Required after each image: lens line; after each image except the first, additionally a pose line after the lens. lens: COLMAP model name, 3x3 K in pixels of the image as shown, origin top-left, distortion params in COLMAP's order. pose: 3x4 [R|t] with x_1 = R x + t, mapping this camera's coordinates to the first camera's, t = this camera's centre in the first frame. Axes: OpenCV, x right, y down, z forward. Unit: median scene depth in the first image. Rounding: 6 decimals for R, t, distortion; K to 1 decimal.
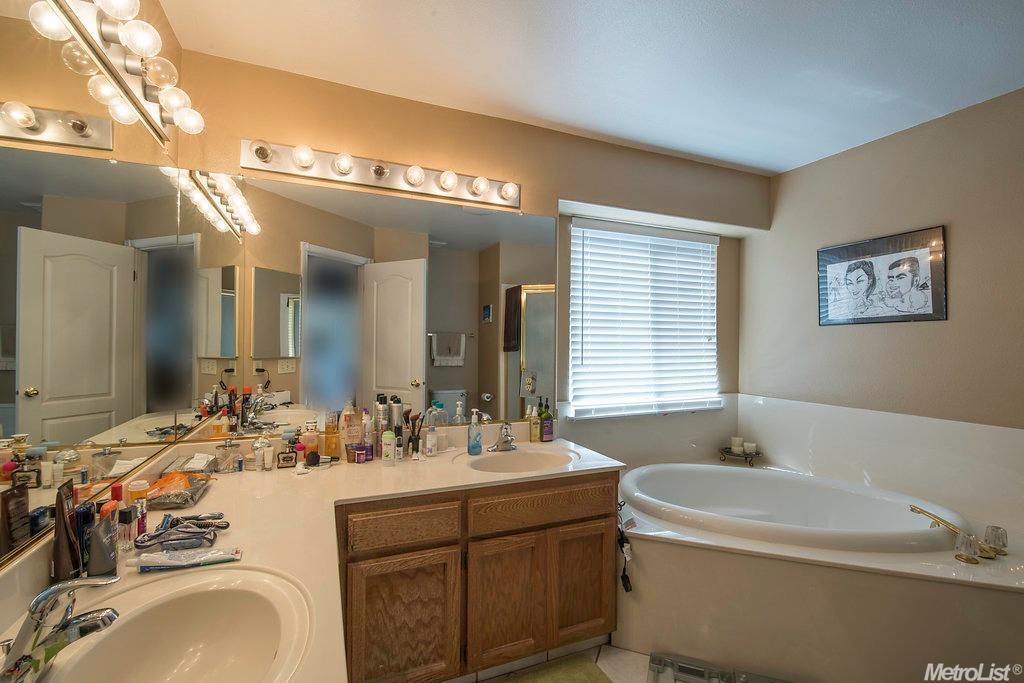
lens RADIAL K [[450.6, 0, 510.8], [0, 450.6, 335.1], [0, 0, 1]] dist [-0.012450, -0.002386]
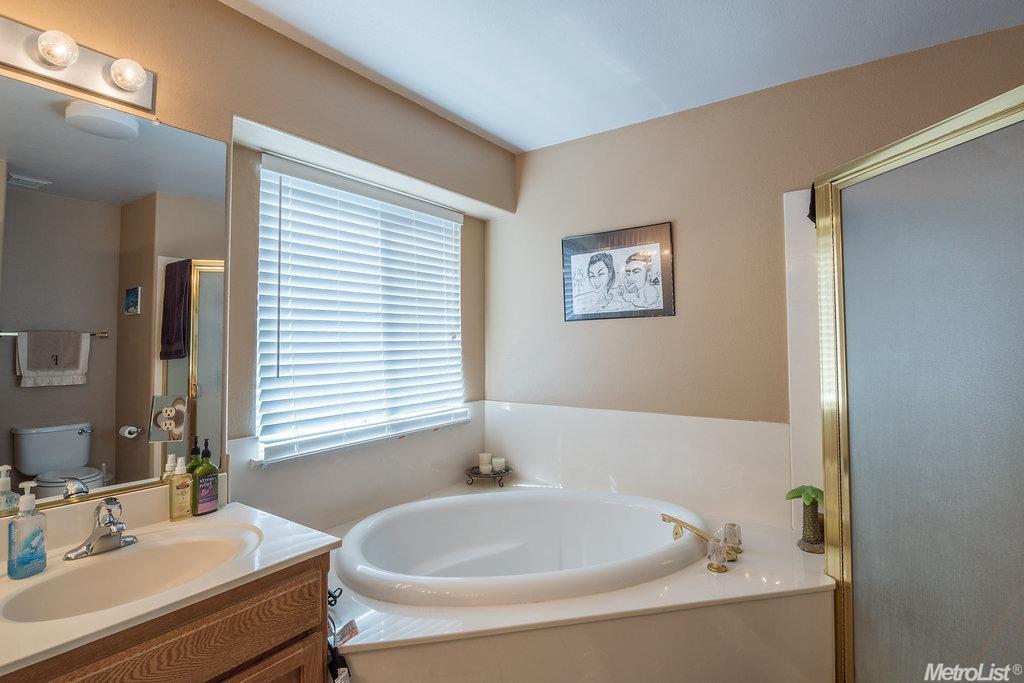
lens RADIAL K [[450.6, 0, 512.6], [0, 450.6, 330.8], [0, 0, 1]] dist [-0.012450, -0.002386]
pose [[0.840219, -0.002095, 0.542243, 0.094107], [0.006445, 0.999960, -0.006123, 0.003588], [-0.542209, 0.008640, 0.840199, 0.269827]]
